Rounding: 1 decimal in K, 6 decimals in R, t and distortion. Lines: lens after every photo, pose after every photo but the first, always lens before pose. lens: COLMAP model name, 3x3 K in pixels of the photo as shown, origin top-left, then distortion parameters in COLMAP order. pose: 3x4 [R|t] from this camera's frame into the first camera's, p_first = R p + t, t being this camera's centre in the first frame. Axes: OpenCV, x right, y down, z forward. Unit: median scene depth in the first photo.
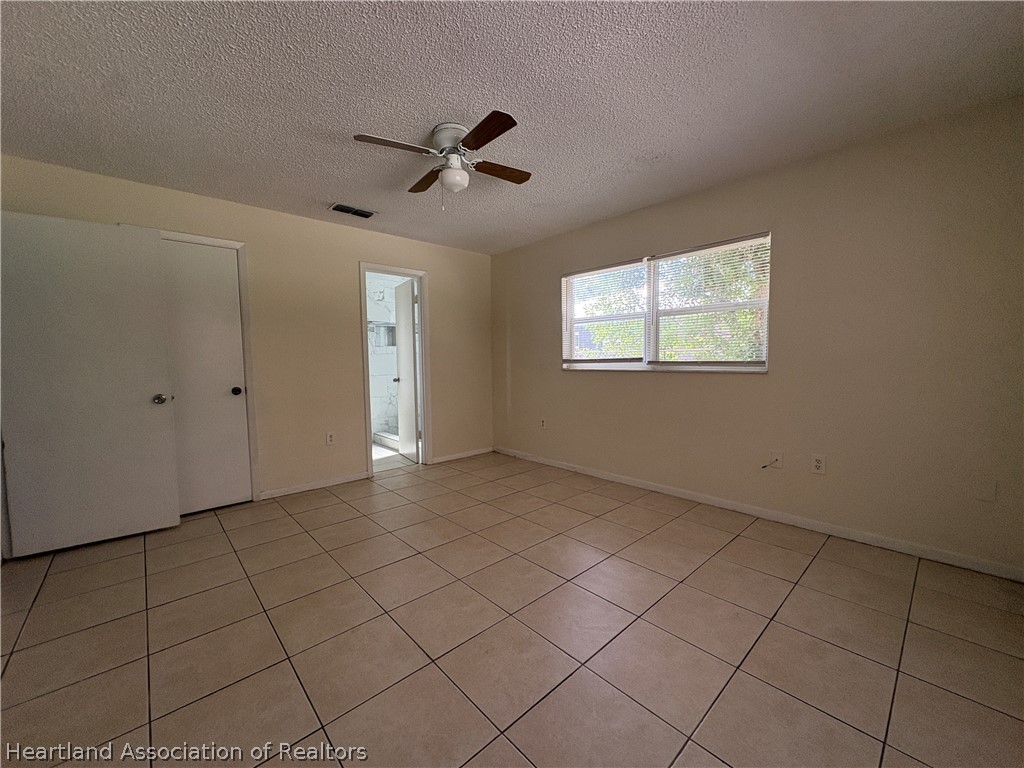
lens RADIAL K [[407.6, 0, 512.4], [0, 407.6, 386.8], [0, 0, 1]] dist [0.001336, 0.000204]
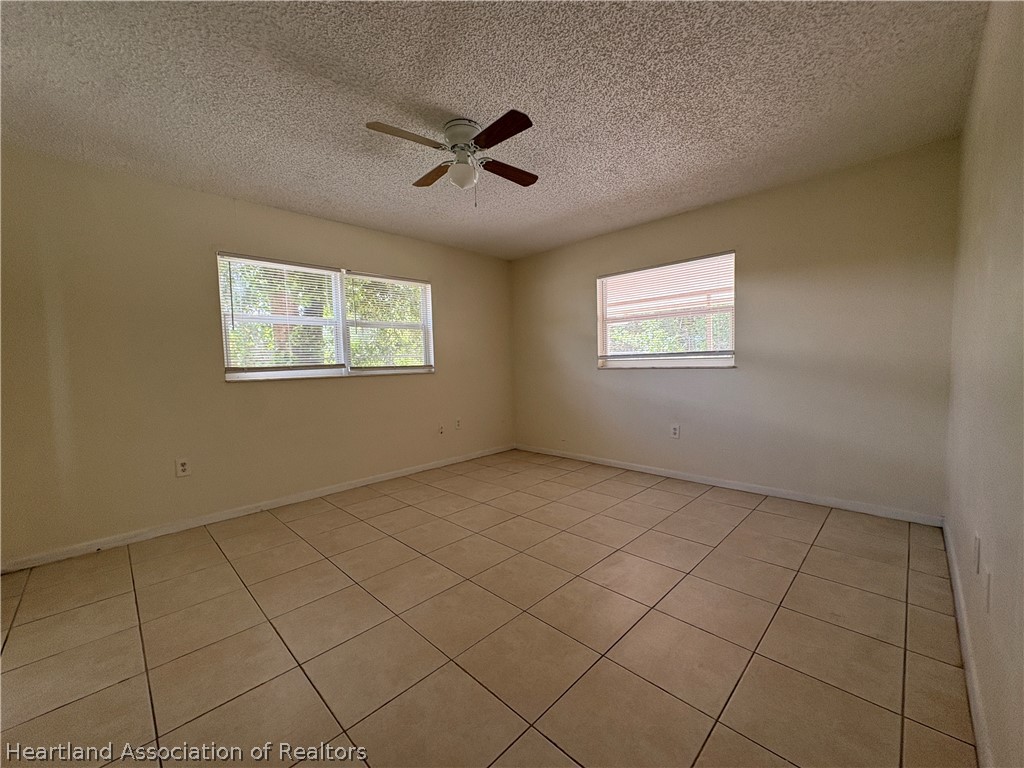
lens RADIAL K [[407.6, 0, 513.5], [0, 407.6, 387.8], [0, 0, 1]] dist [0.001336, 0.000204]
pose [[-0.056070, -0.045722, 0.997379, -0.813841], [0.098276, 0.993847, 0.051085, -0.023206], [-0.993578, 0.100883, -0.051231, 0.684074]]
